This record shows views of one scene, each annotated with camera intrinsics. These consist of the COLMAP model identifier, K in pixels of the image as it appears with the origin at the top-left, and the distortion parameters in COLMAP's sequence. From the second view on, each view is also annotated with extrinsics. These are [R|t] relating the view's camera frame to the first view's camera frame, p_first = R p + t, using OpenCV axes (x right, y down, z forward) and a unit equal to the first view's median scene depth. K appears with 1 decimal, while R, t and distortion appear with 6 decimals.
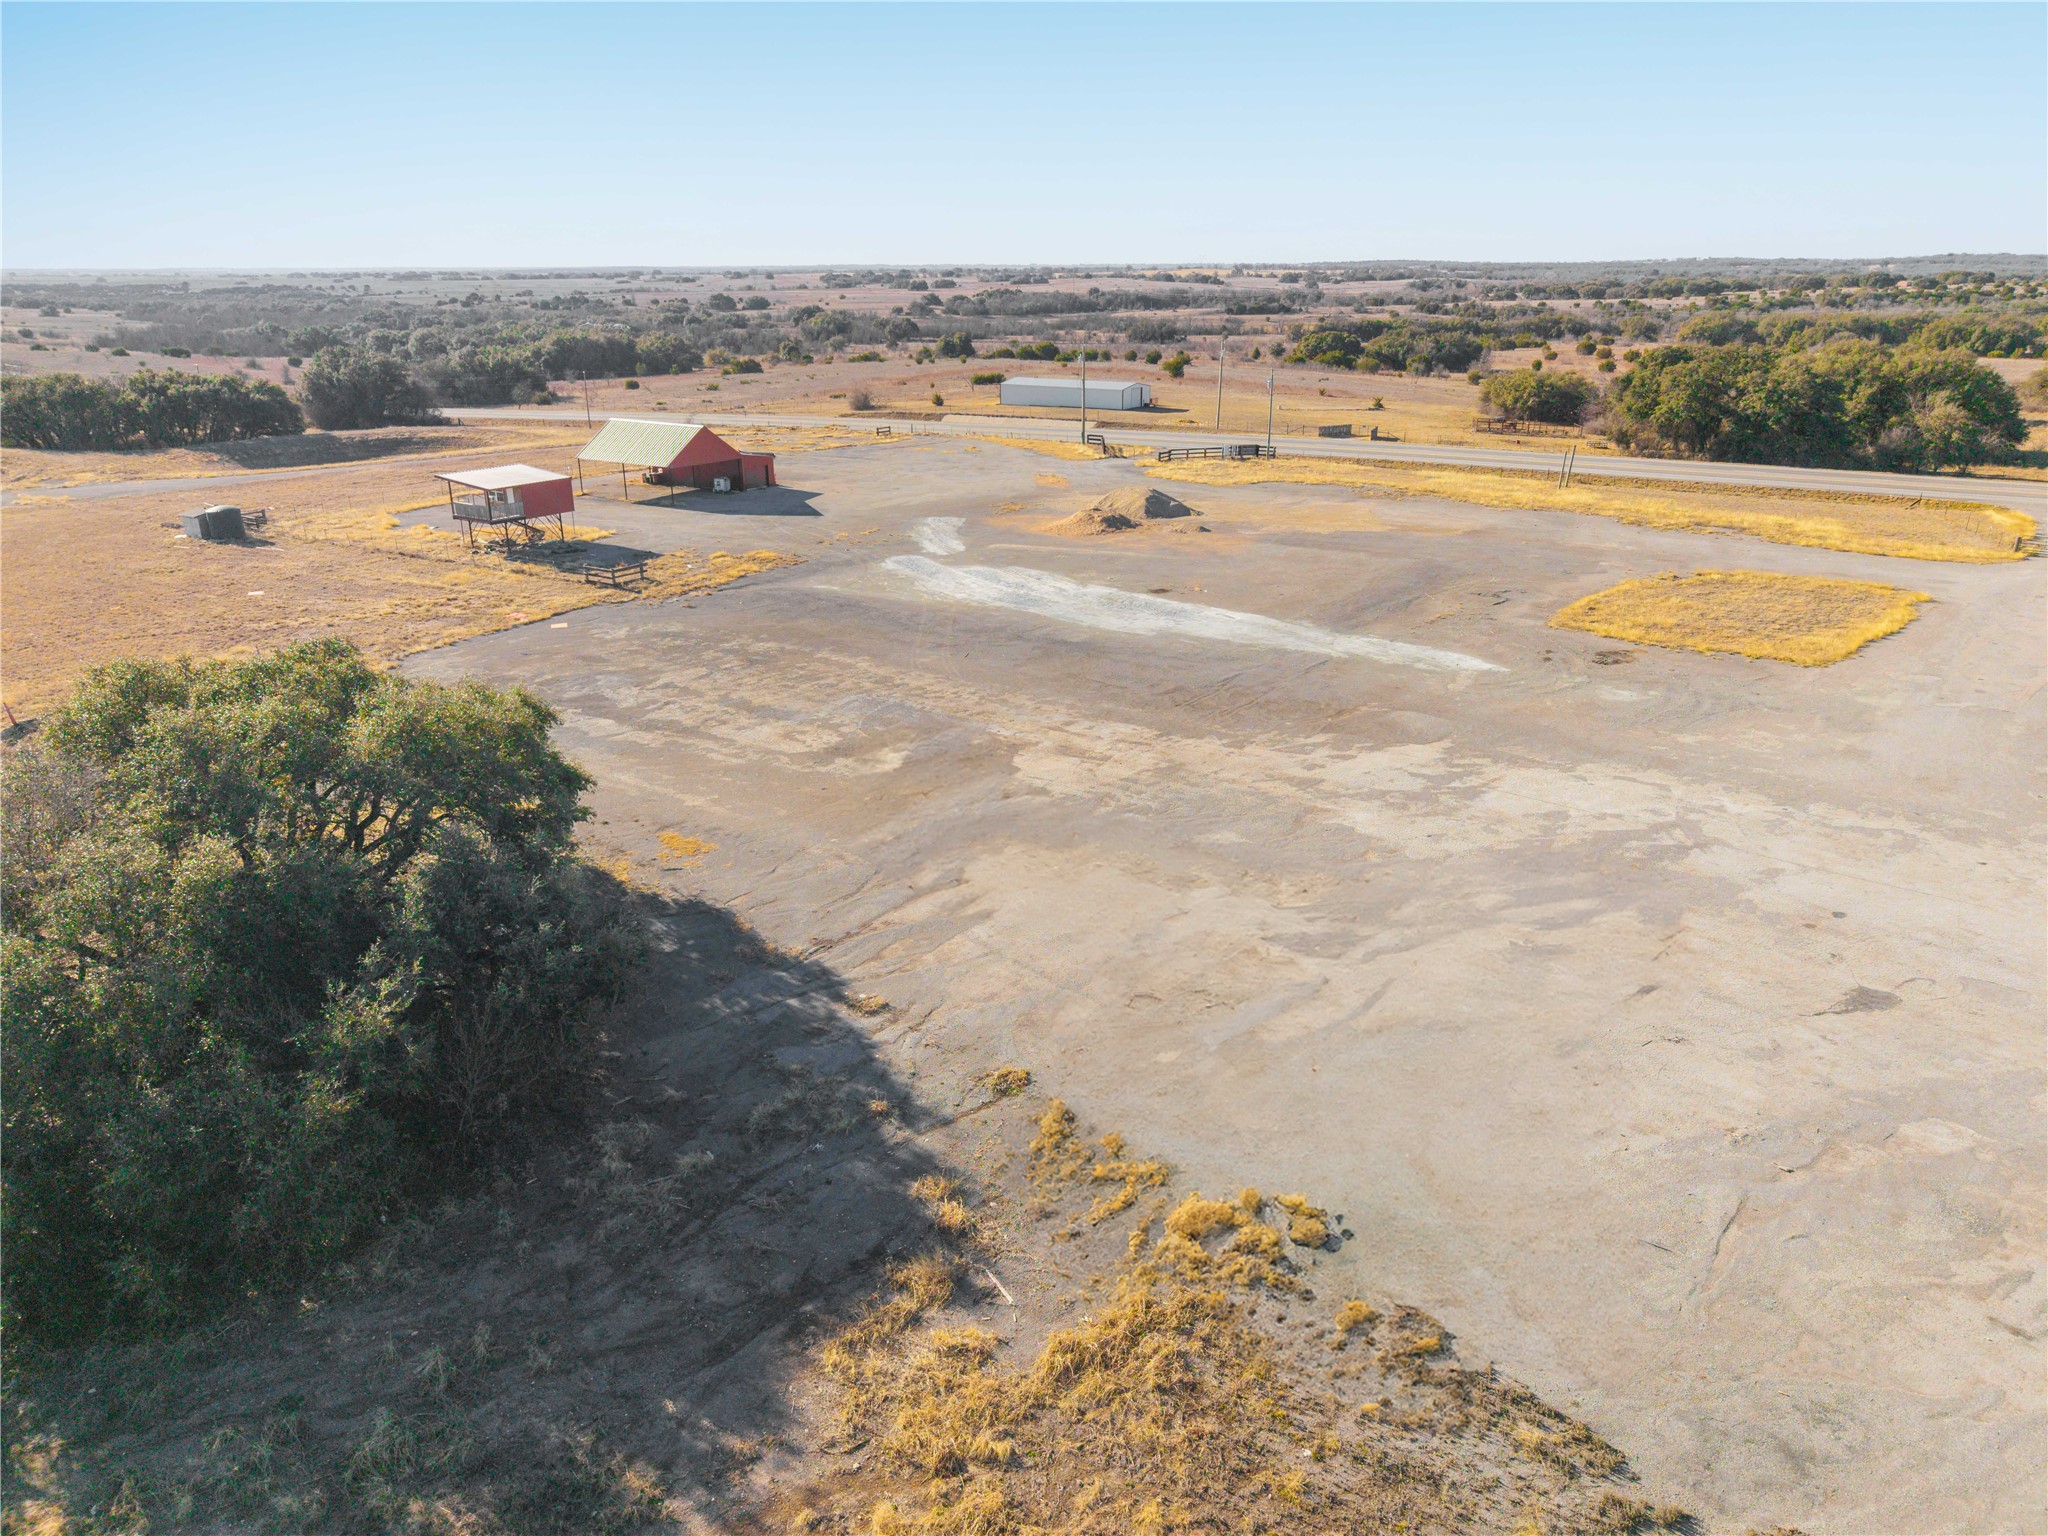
lens RADIAL K [[1369.6, 0, 1024.0], [0, 1369.6, 768.0], [0, 0, 1]] dist [0.030904, -0.039976]
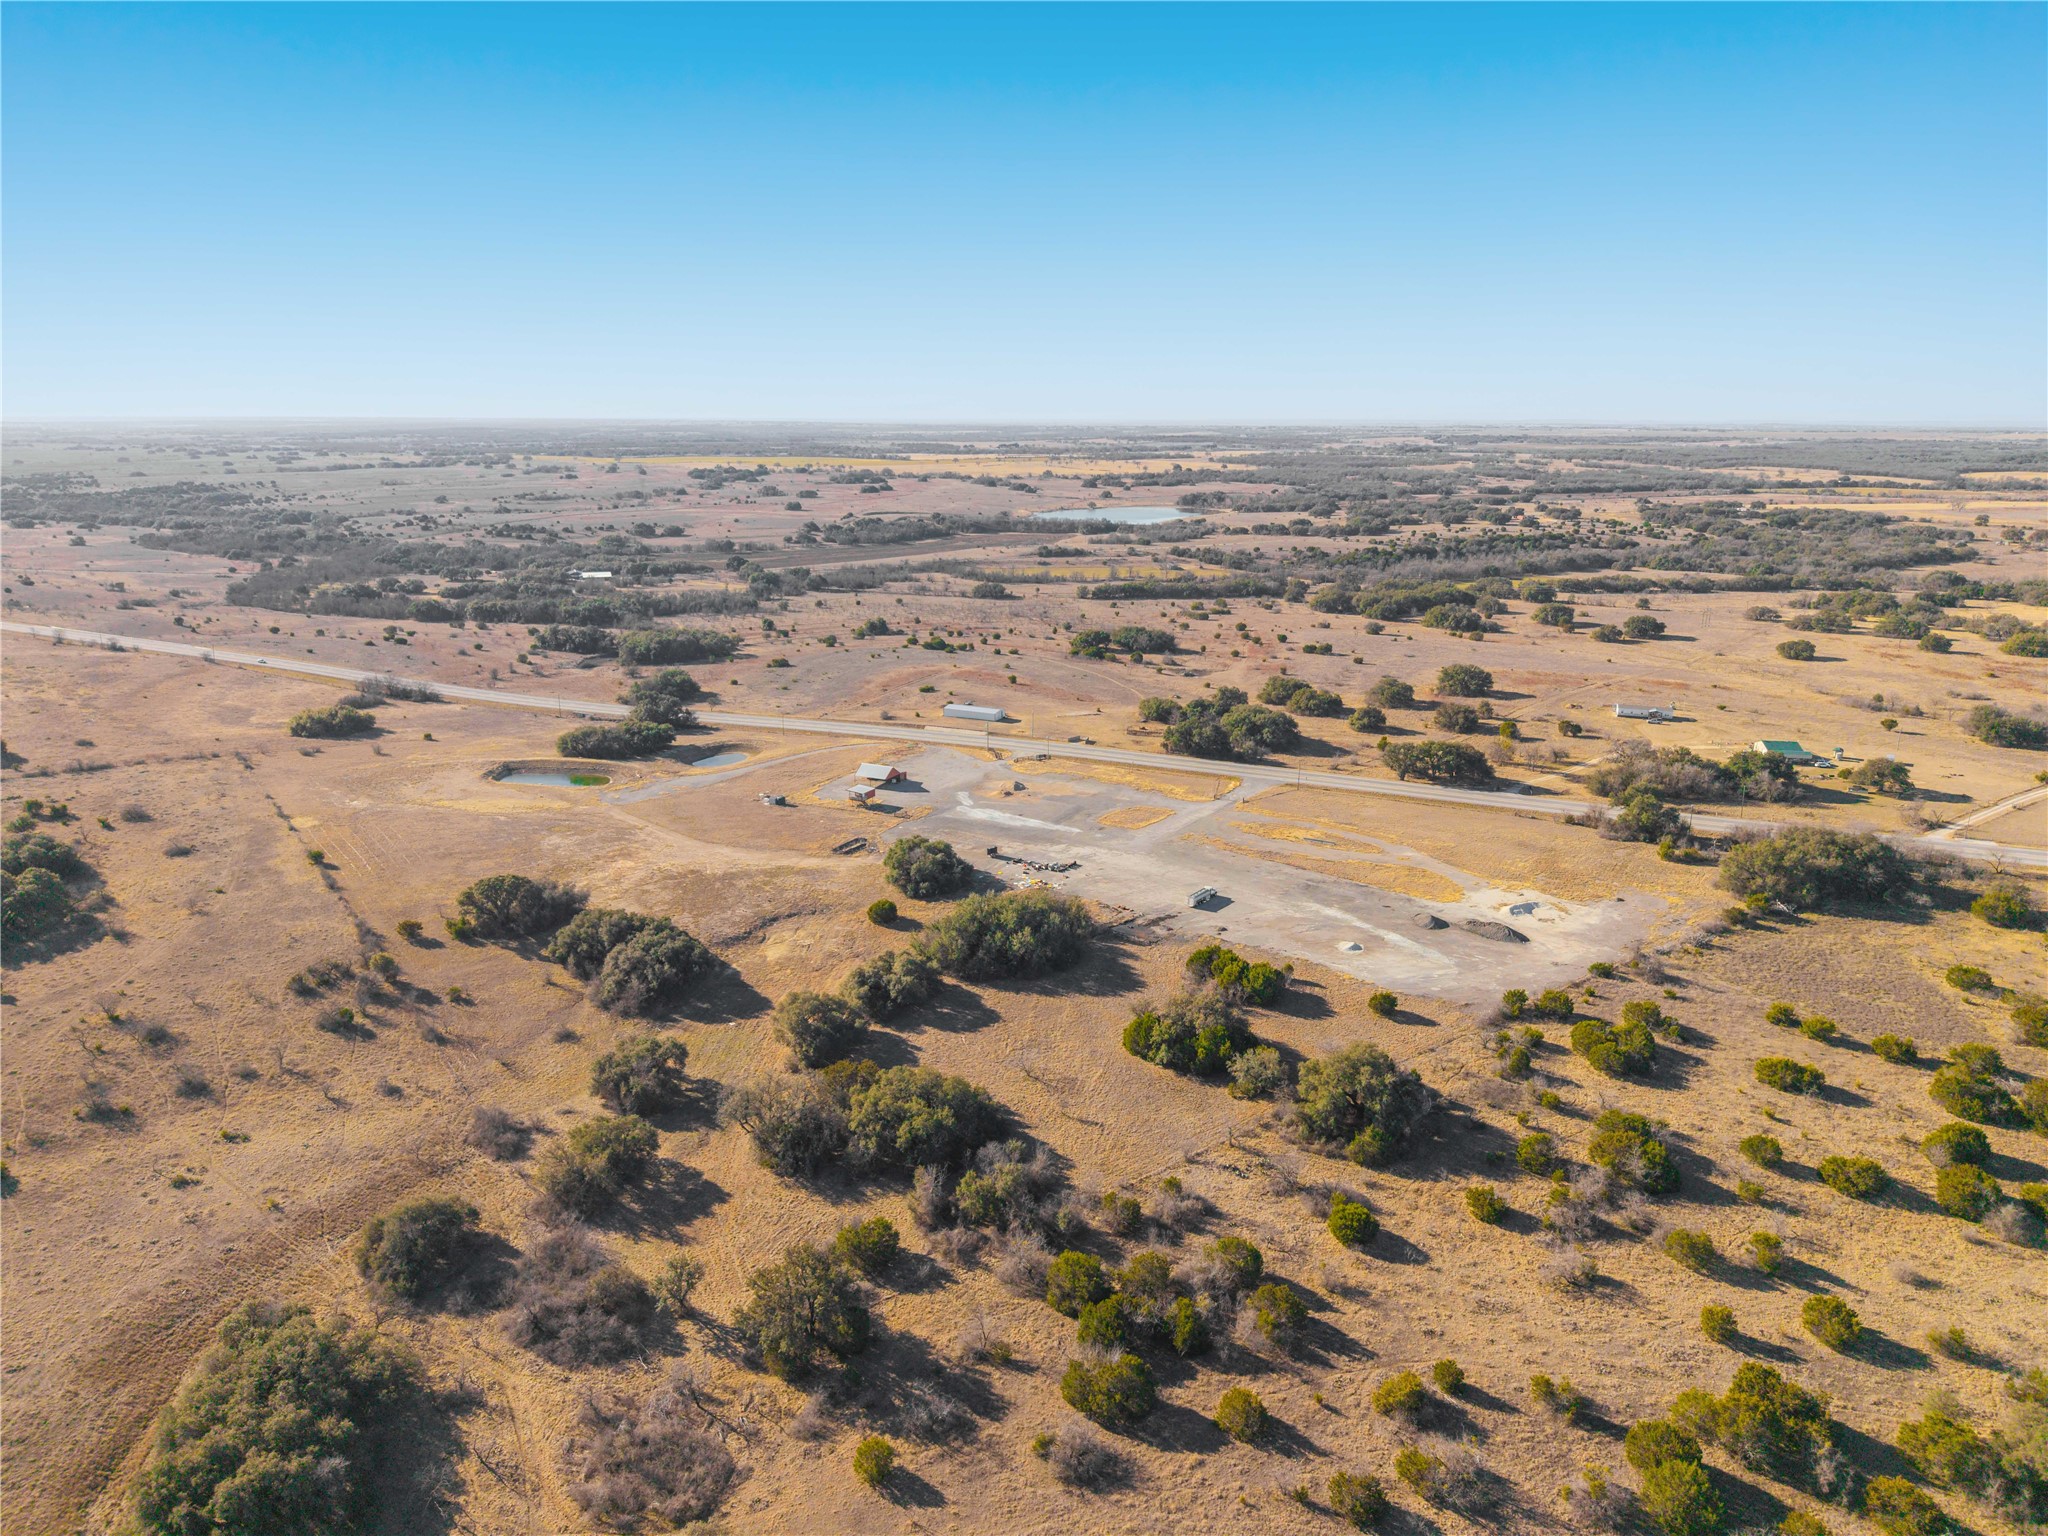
lens RADIAL K [[1369.6, 0, 1024.0], [0, 1369.6, 768.0], [0, 0, 1]] dist [0.030904, -0.039976]
pose [[0.992113, -0.029528, 0.121815, -0.362993], [0.041175, 0.994698, -0.094235, 0.122131], [-0.118387, 0.098508, 0.988069, -2.903748]]
